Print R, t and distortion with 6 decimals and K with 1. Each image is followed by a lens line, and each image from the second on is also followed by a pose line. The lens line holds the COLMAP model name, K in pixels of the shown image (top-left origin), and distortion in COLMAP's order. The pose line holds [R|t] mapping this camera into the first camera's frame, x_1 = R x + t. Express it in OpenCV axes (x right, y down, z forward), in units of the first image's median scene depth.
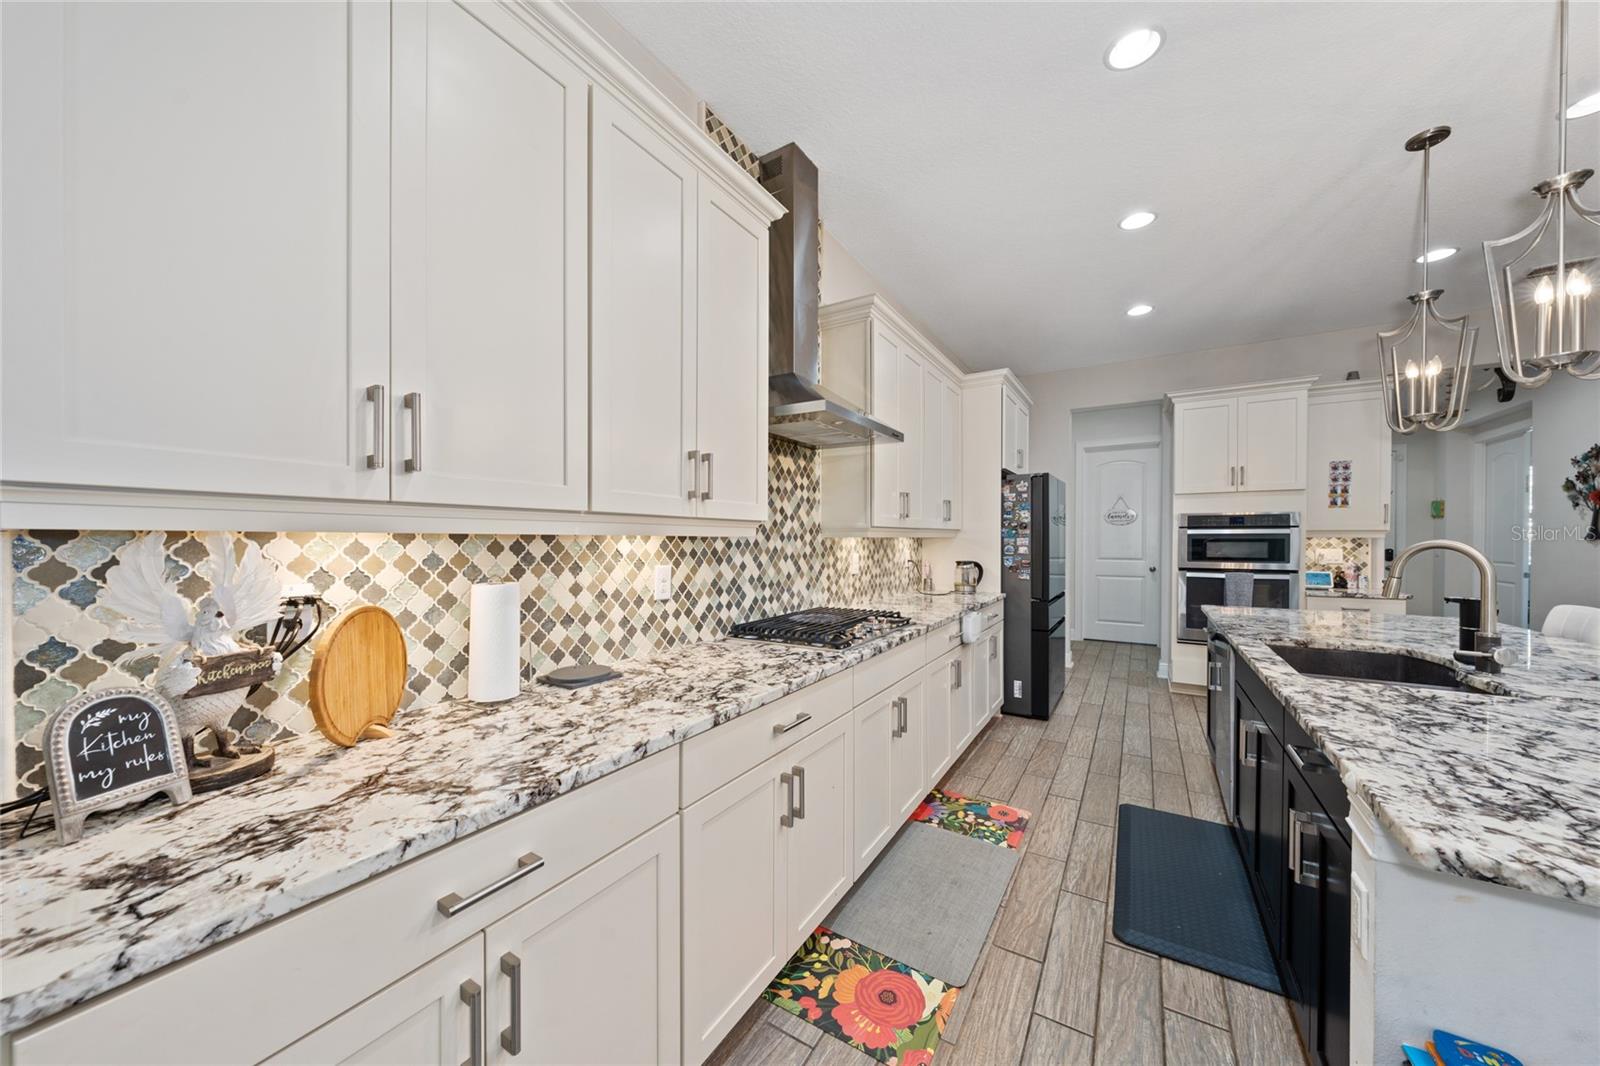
lens RADIAL K [[548.6, 0, 803.4], [0, 548.6, 537.7], [0, 0, 1]] dist [-0.002510, 0.000118]
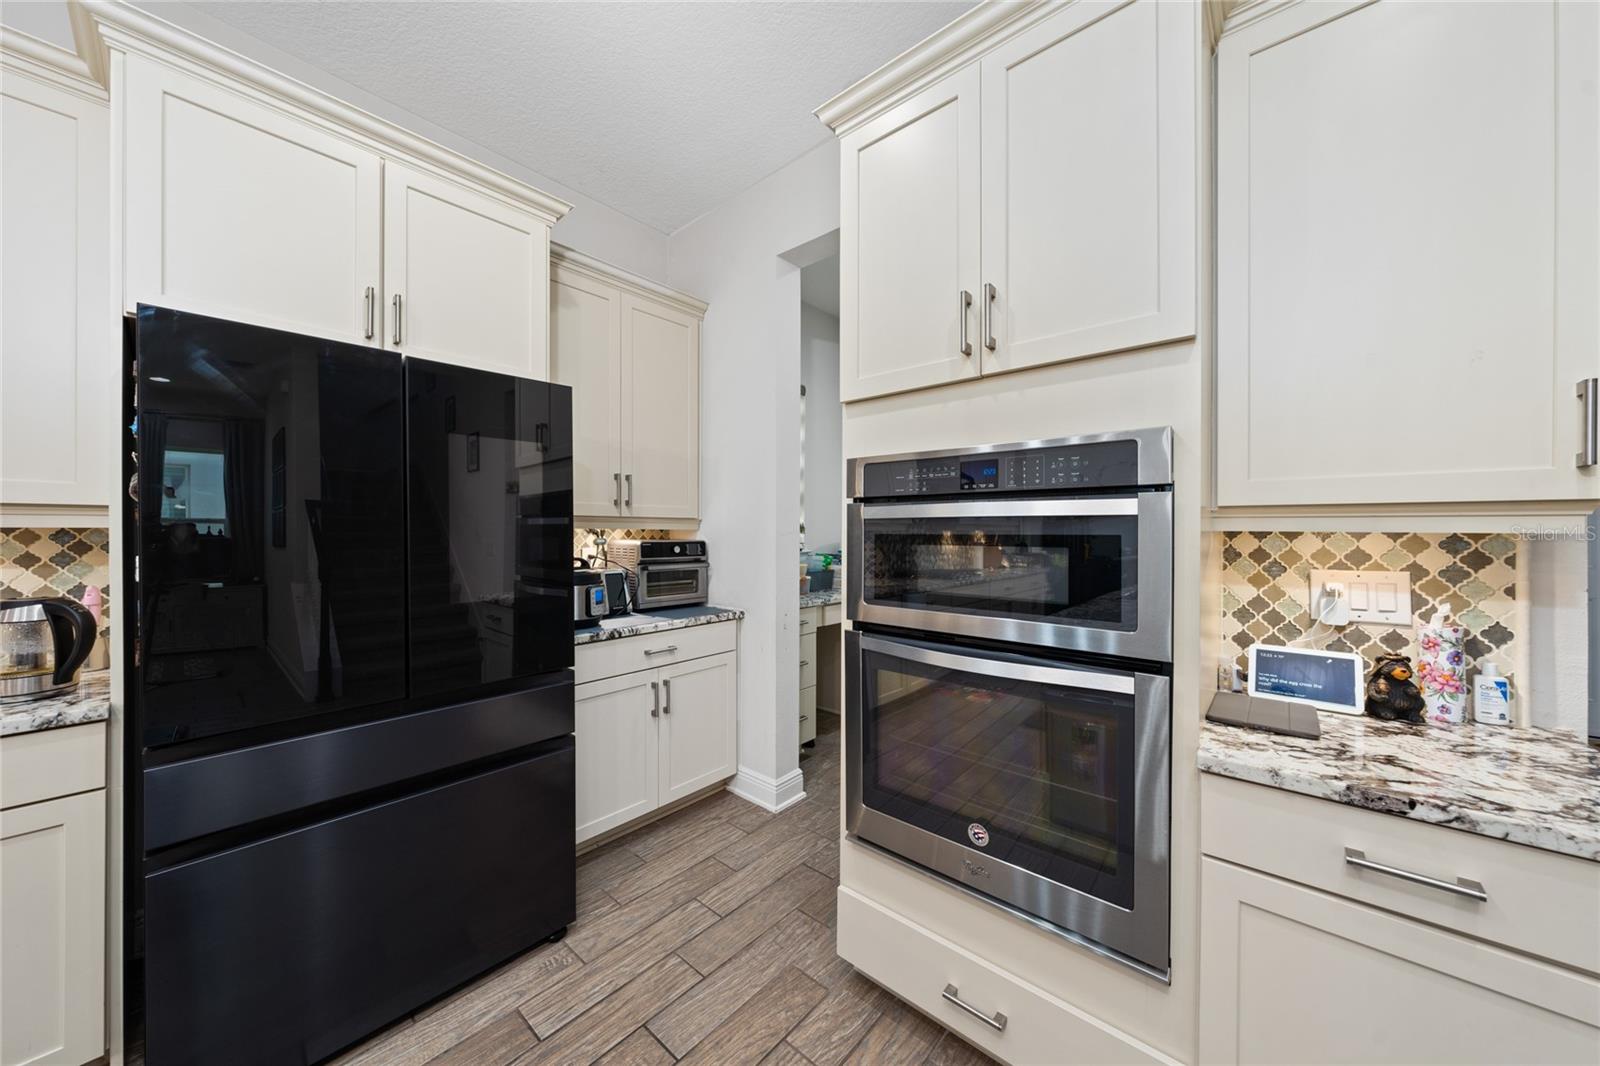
lens RADIAL K [[548.6, 0, 798.7], [0, 548.6, 528.3], [0, 0, 1]] dist [-0.002510, 0.000118]
pose [[0.986060, 0.002274, -0.166378, 1.162479], [-0.002731, 0.999993, -0.002515, -0.001085], [0.166371, 0.002935, 0.986059, 1.079370]]
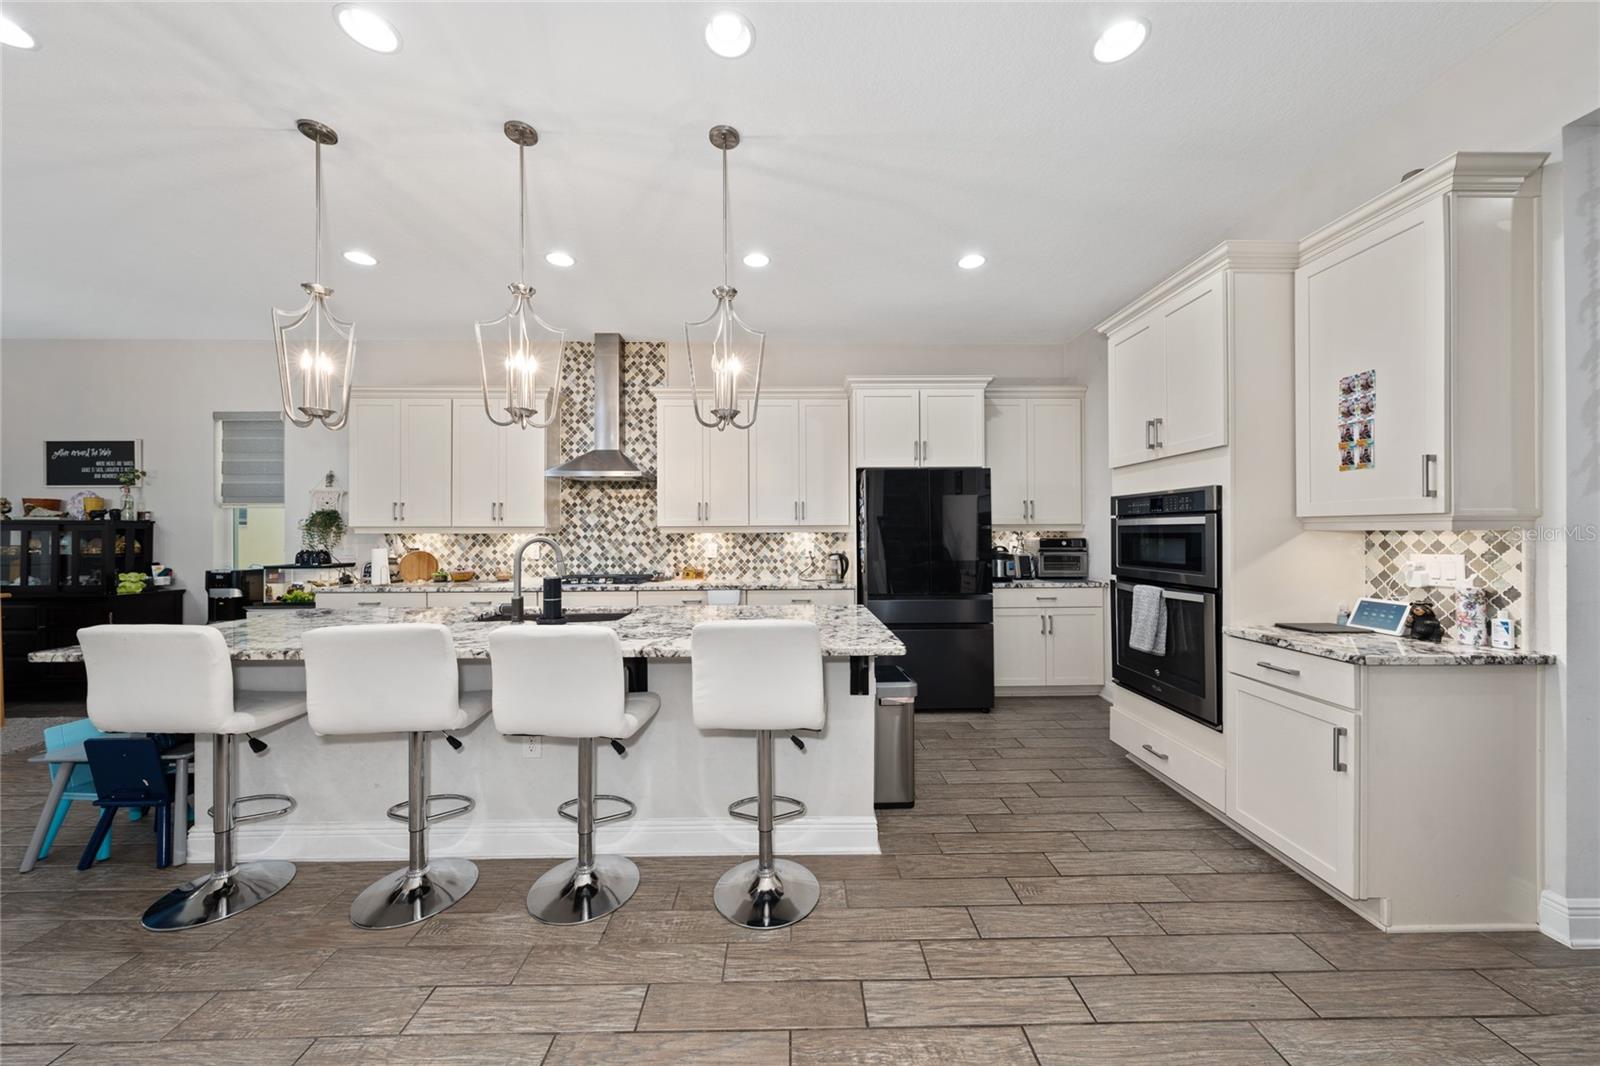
lens RADIAL K [[548.6, 0, 791.2], [0, 548.6, 531.2], [0, 0, 1]] dist [-0.002510, 0.000118]
pose [[0.529978, -0.003971, -0.848002, 1.723694], [0.005321, 0.999985, -0.001357, -0.002641], [0.847995, -0.003793, 0.529991, 0.475874]]
